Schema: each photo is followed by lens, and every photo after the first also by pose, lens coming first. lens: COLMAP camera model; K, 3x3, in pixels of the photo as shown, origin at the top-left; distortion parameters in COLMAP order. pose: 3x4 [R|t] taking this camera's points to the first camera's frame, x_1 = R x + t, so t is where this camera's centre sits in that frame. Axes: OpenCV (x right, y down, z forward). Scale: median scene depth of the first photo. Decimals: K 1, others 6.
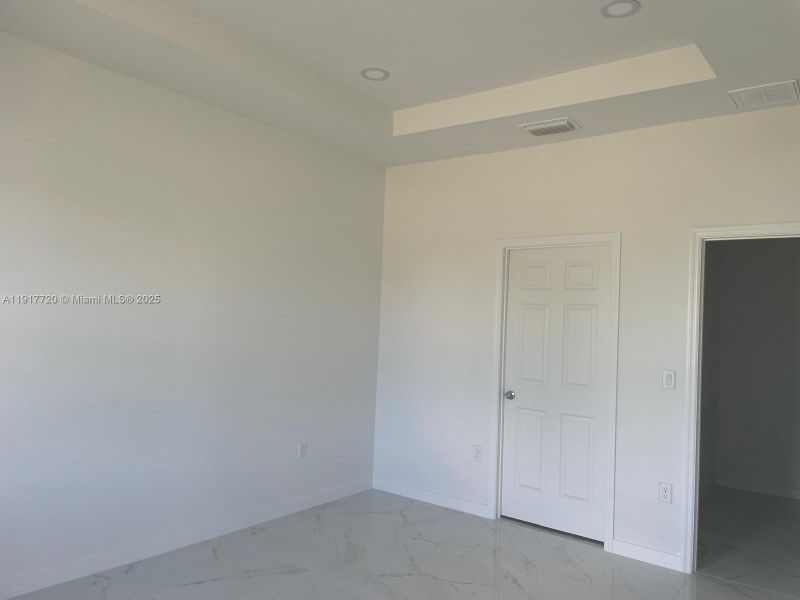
lens RADIAL K [[612.1, 0, 400.0], [0, 612.1, 300.0], [0, 0, 1]] dist [0.100682, -0.133860]
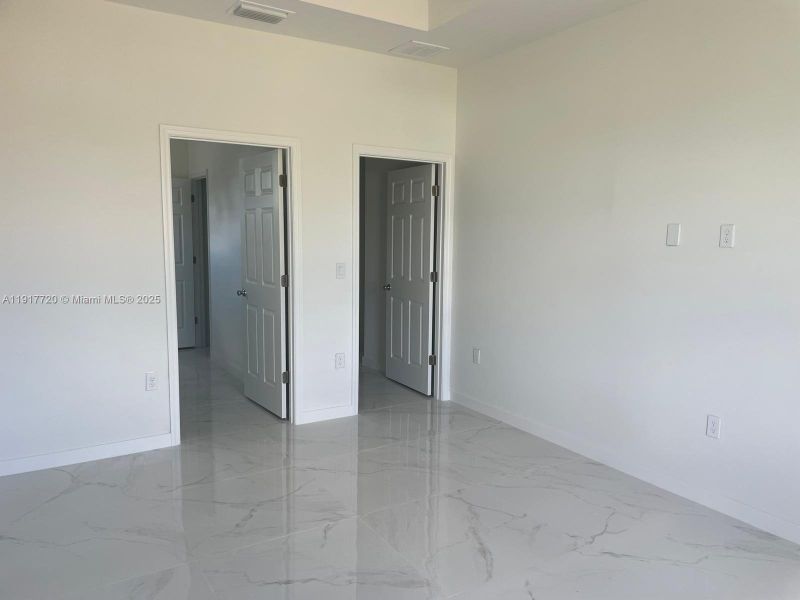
lens RADIAL K [[612.1, 0, 400.0], [0, 612.1, 300.0], [0, 0, 1]] dist [0.100682, -0.133860]
pose [[0.336205, -0.141637, 0.931077, -0.617076], [-0.021806, 0.987191, 0.158047, -0.005063], [-0.941536, -0.073439, 0.328810, 0.460339]]
